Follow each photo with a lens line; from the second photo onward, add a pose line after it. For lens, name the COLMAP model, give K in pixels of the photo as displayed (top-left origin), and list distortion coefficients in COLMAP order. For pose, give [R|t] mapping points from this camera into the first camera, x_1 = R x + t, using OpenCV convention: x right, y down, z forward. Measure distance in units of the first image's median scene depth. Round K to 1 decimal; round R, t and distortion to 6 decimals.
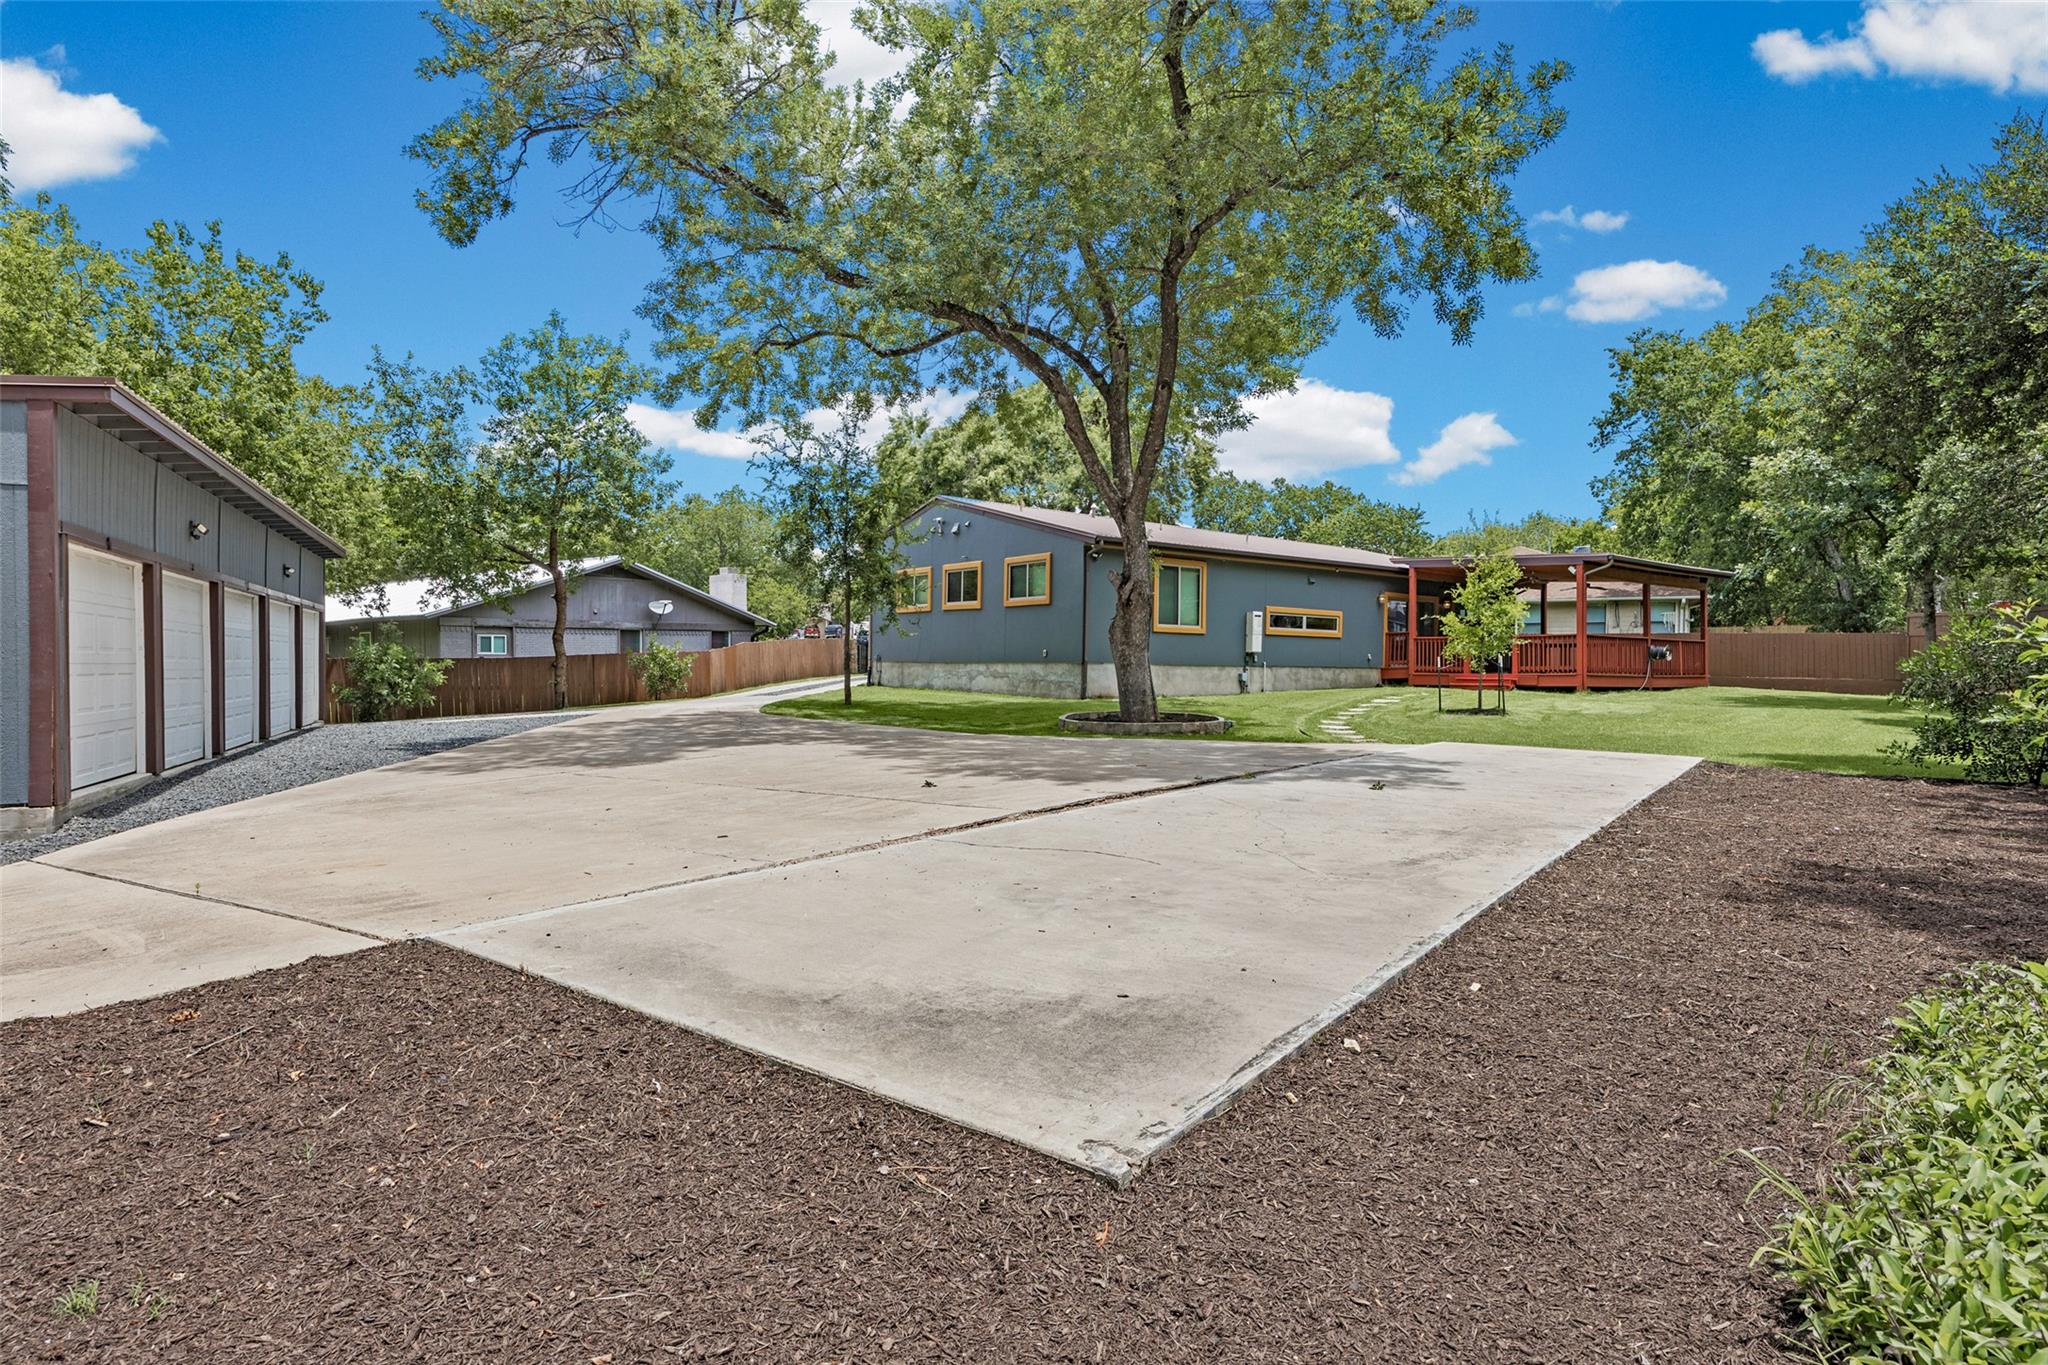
lens RADIAL K [[1169.1, 0, 1024.0], [0, 1169.1, 682.5], [0, 0, 1]] dist [0.000443, 0.000612]
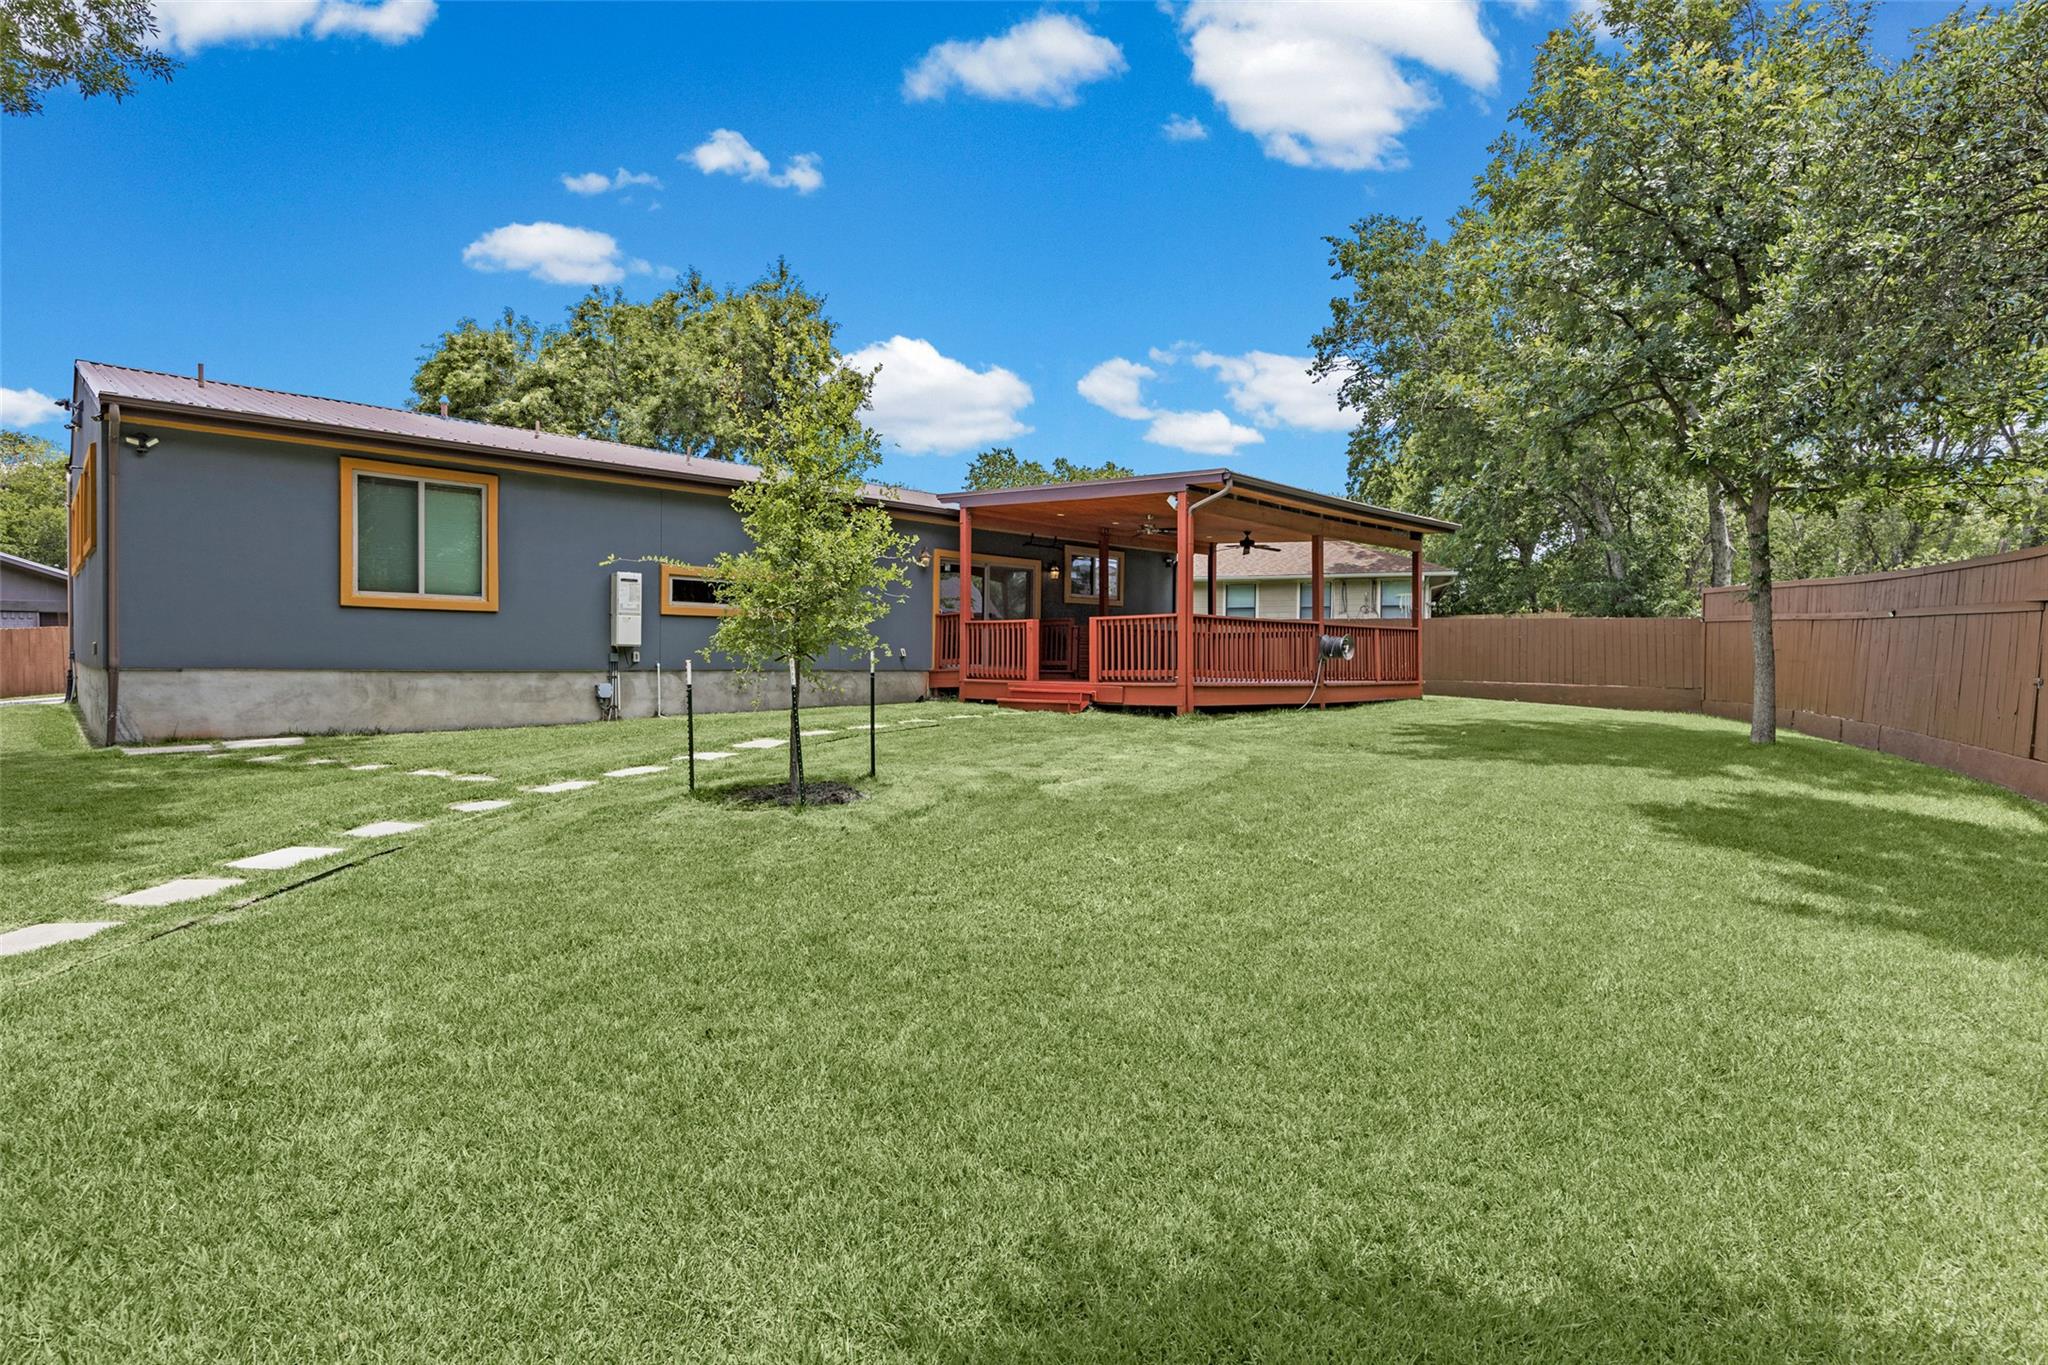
lens RADIAL K [[1104.4, 0, 1021.7], [0, 1104.4, 704.3], [0, 0, 1]] dist [0.001072, 0.000097]
pose [[0.992982, -0.005863, 0.118121, 0.288403], [0.002420, 0.999568, 0.029274, -0.011853], [-0.118241, -0.028783, 0.992568, 0.409127]]
